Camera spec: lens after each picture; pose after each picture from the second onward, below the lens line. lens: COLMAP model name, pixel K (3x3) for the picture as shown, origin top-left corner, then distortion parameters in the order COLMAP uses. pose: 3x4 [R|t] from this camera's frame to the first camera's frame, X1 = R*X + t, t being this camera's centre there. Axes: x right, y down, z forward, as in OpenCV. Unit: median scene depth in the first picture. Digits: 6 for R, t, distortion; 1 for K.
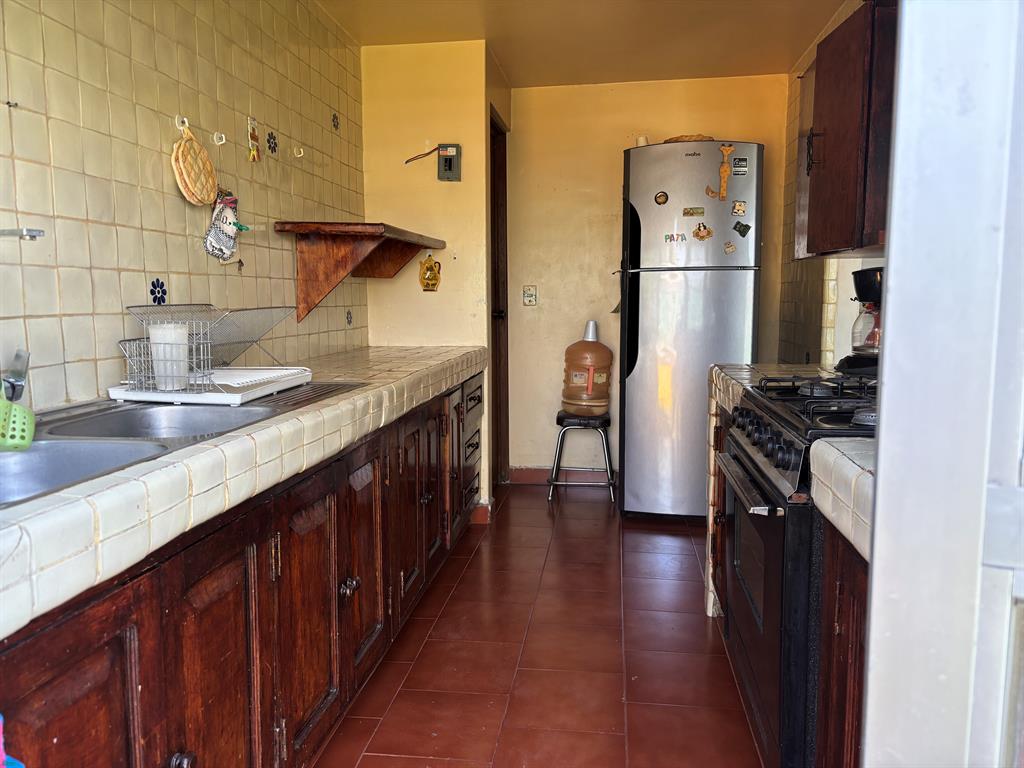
lens RADIAL K [[778.5, 0, 496.7], [0, 778.5, 375.0], [0, 0, 1]] dist [0.039492, -0.040879]
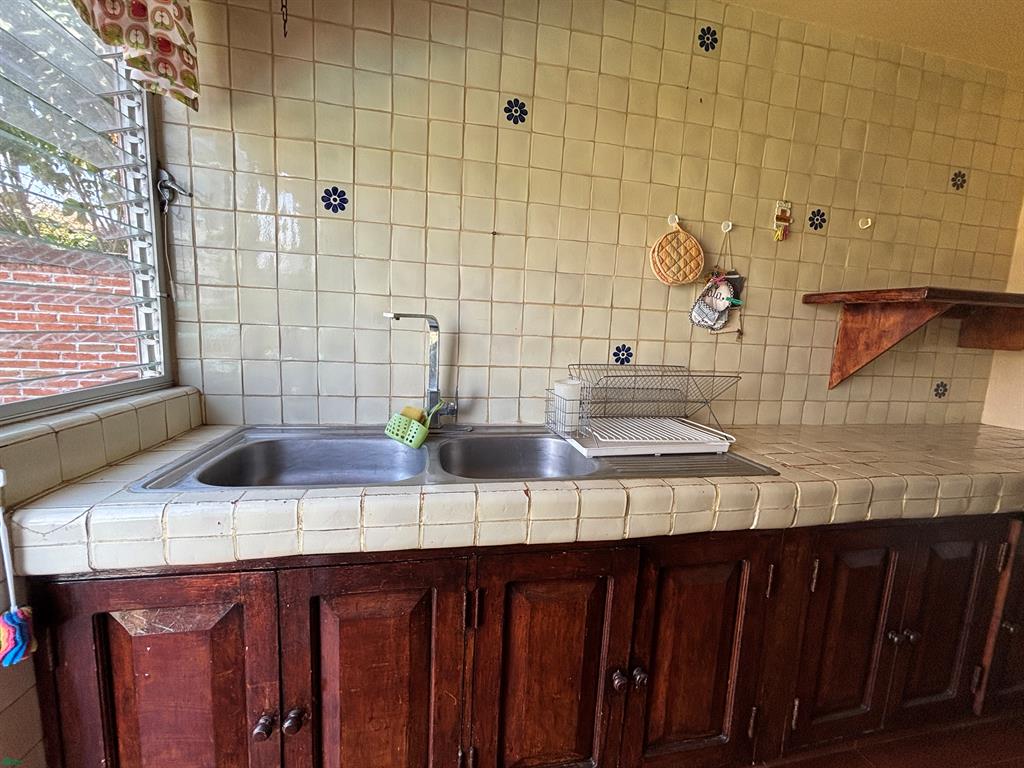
lens RADIAL K [[408.8, 0, 512.0], [0, 408.8, 384.0], [0, 0, 1]] dist [-0.000456, -0.000162]
pose [[0.339282, 0.135112, -0.930931, 0.115700], [-0.136420, 0.986236, 0.093420, -0.070862], [0.930740, 0.095302, 0.353044, 0.432837]]
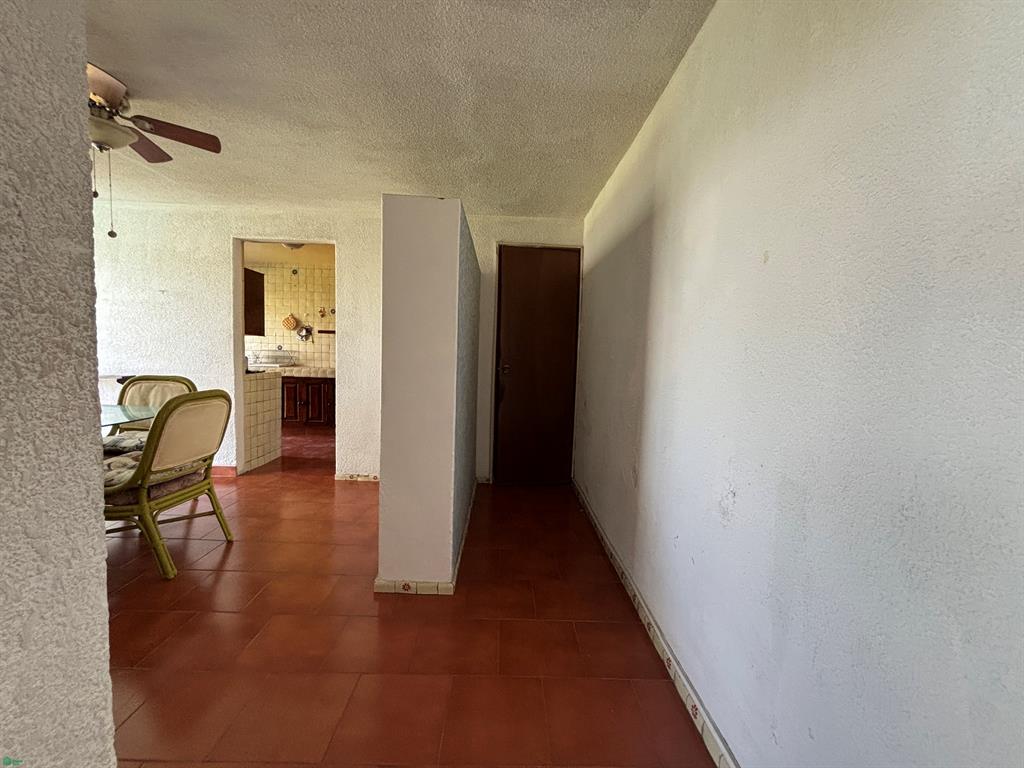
lens RADIAL K [[410.9, 0, 506.2], [0, 410.9, 385.2], [0, 0, 1]] dist [0.001441, 0.000403]
pose [[0.156866, 0.079942, -0.984379, 1.893985], [-0.125345, 0.990270, 0.060446, -0.158394], [0.979633, 0.113905, 0.165360, 1.529308]]
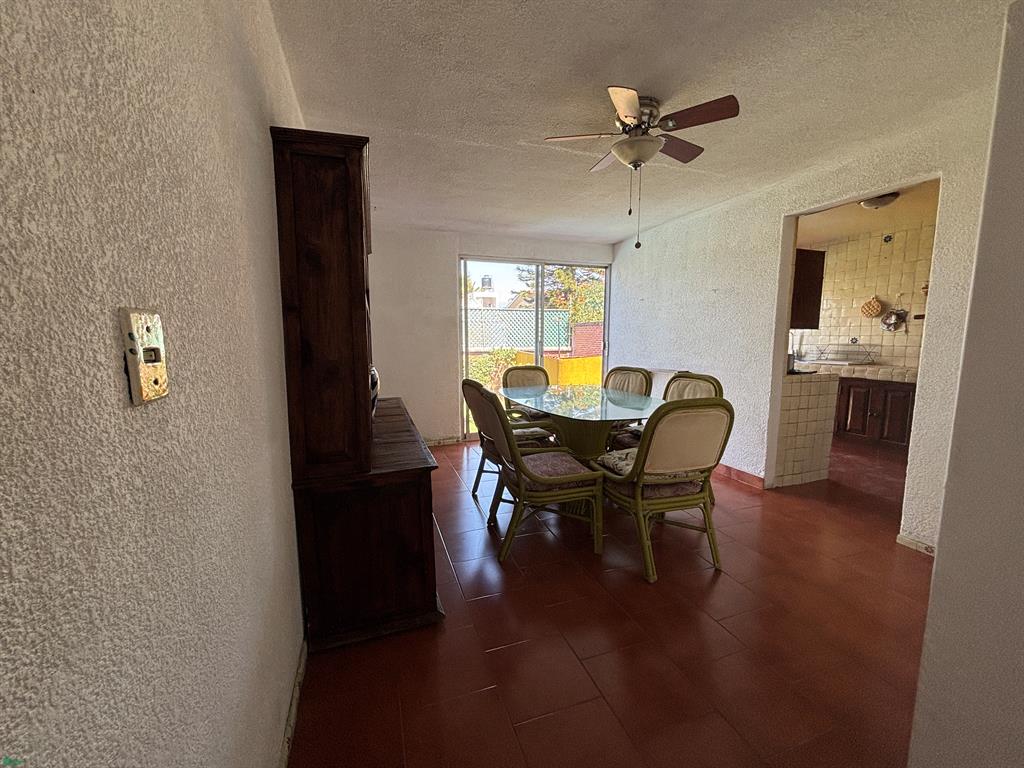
lens RADIAL K [[408.8, 0, 512.0], [0, 408.8, 384.0], [0, 0, 1]] dist [-0.000456, -0.000162]
pose [[-0.884506, 0.055916, -0.463166, 1.651138], [-0.044387, 0.978201, 0.202860, -0.179167], [0.464413, 0.199990, -0.862743, 1.545935]]
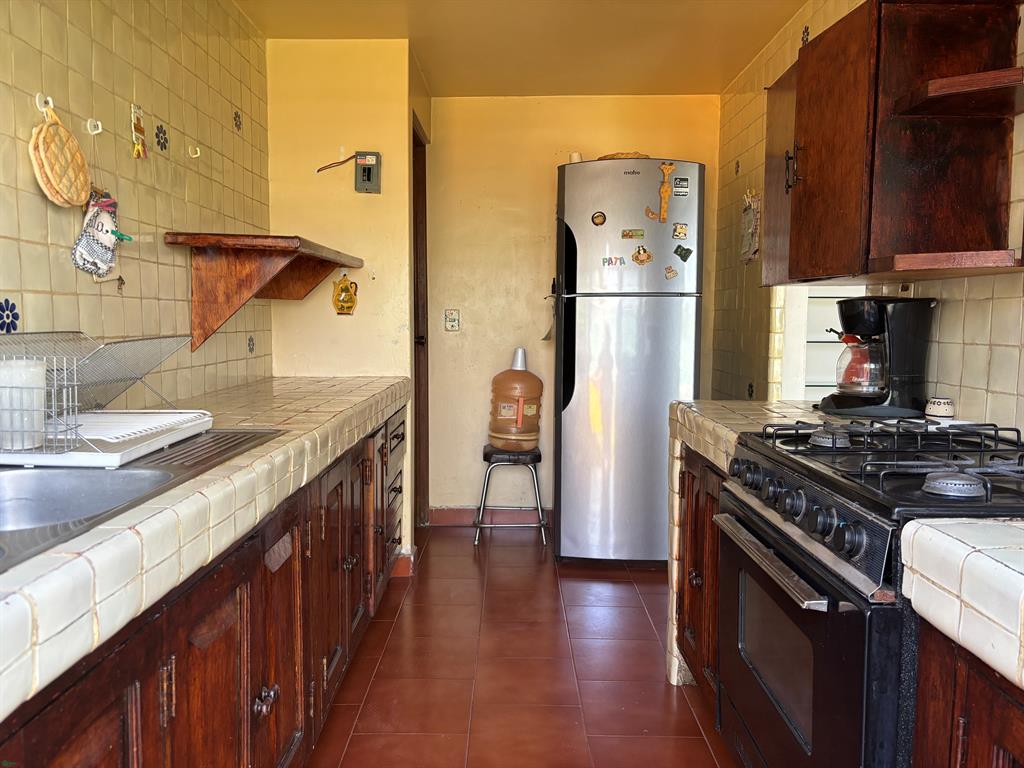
lens RADIAL K [[778.5, 0, 496.7], [0, 778.5, 375.0], [0, 0, 1]] dist [0.039492, -0.040879]
pose [[0.991273, -0.000508, 0.131820, -0.041989], [0.004207, 0.999605, -0.027787, -0.018310], [-0.131754, 0.028100, 0.990884, 0.127193]]
